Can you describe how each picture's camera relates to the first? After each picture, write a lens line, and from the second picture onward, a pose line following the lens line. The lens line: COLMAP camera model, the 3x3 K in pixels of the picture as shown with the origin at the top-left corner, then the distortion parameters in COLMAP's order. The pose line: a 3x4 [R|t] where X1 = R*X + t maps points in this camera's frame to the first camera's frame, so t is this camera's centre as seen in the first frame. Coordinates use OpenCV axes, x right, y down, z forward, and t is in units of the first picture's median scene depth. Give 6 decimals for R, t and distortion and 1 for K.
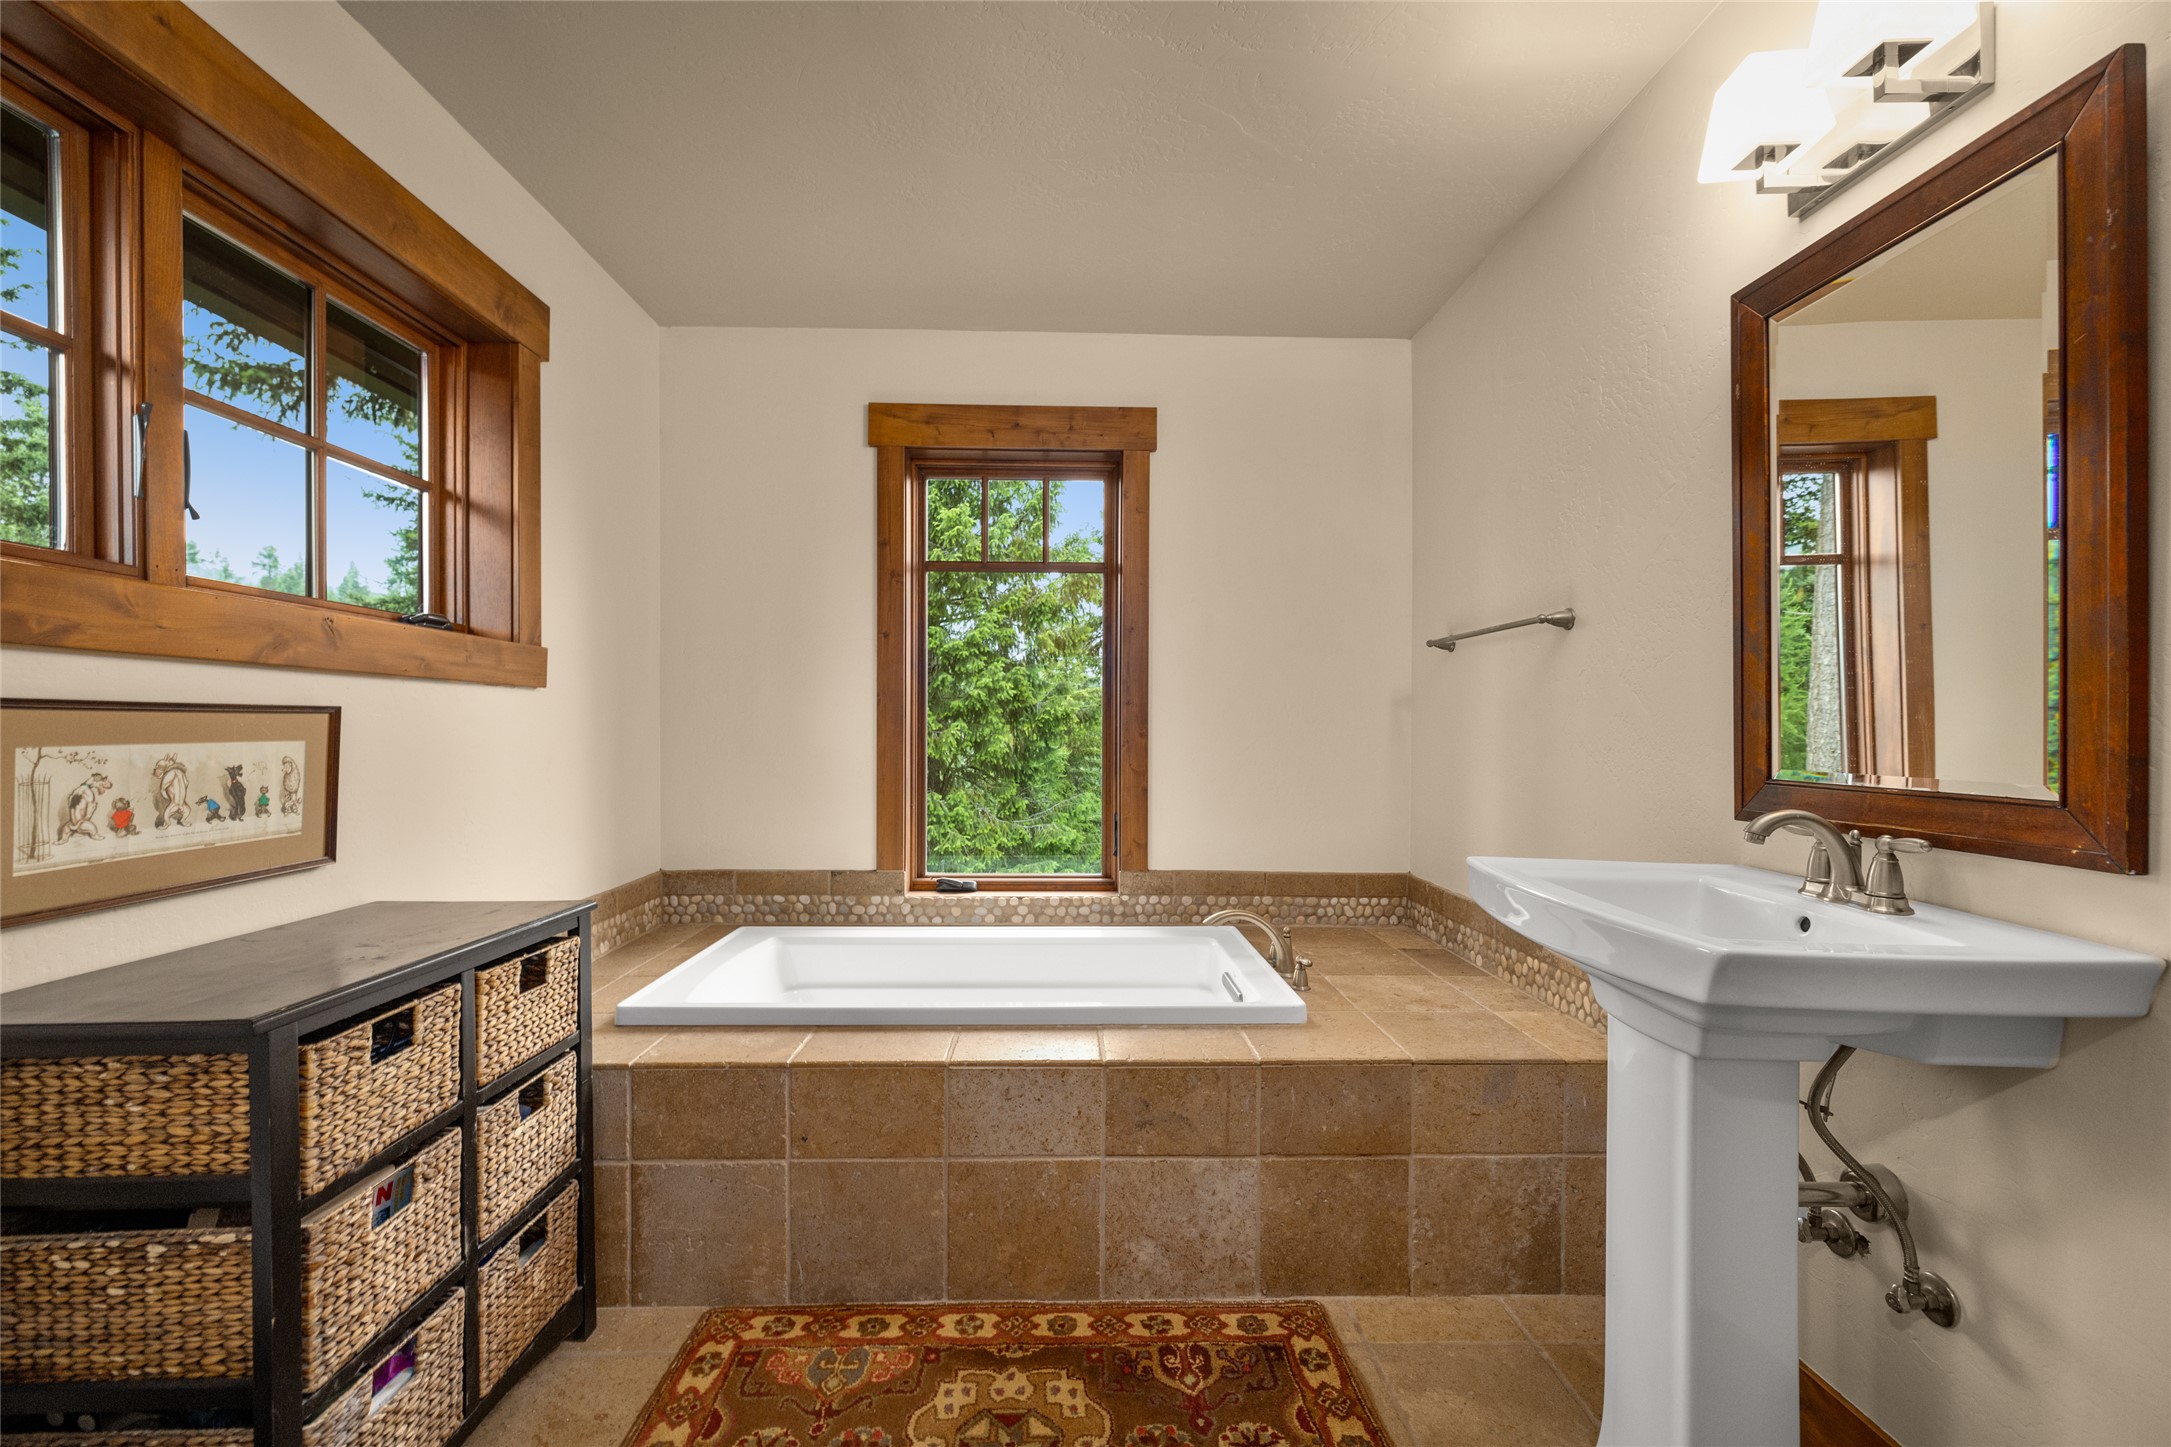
lens RADIAL K [[903.7, 0, 1079.4], [0, 903.7, 718.8], [0, 0, 1]] dist [-0.000280, -0.000250]
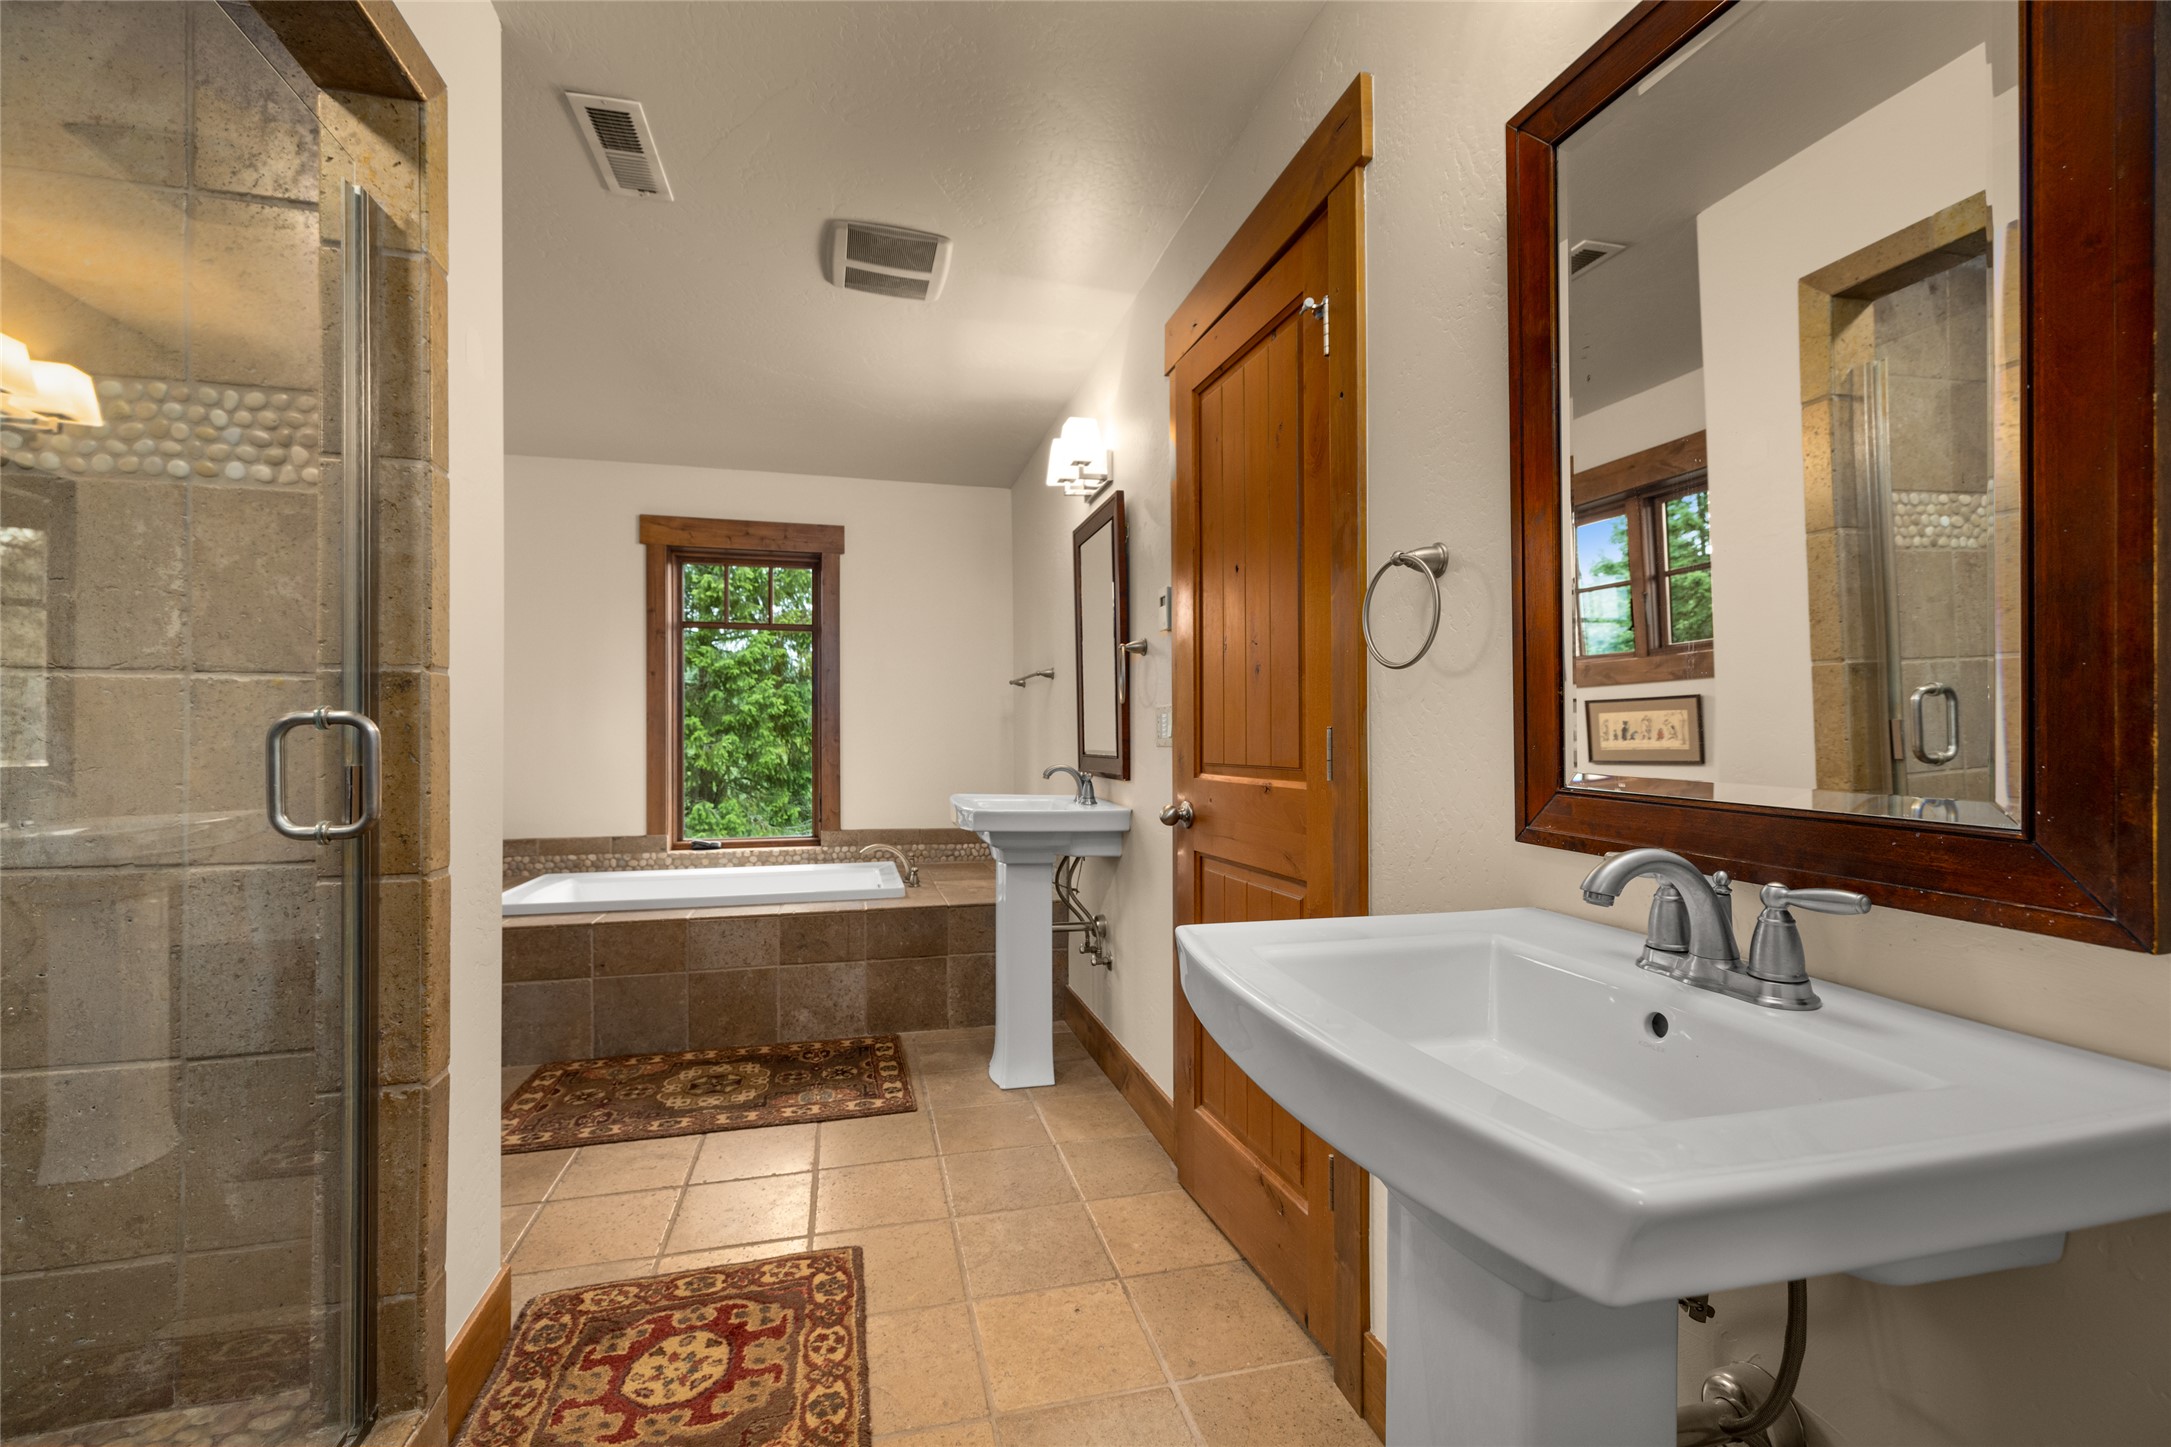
lens RADIAL K [[903.7, 0, 1082.6], [0, 903.7, 726.0], [0, 0, 1]] dist [-0.000280, -0.000250]
pose [[0.974200, -0.004697, 0.225639, 0.134180], [0.006189, 0.999963, -0.005907, 0.005351], [-0.225603, 0.007151, 0.974193, -0.586026]]
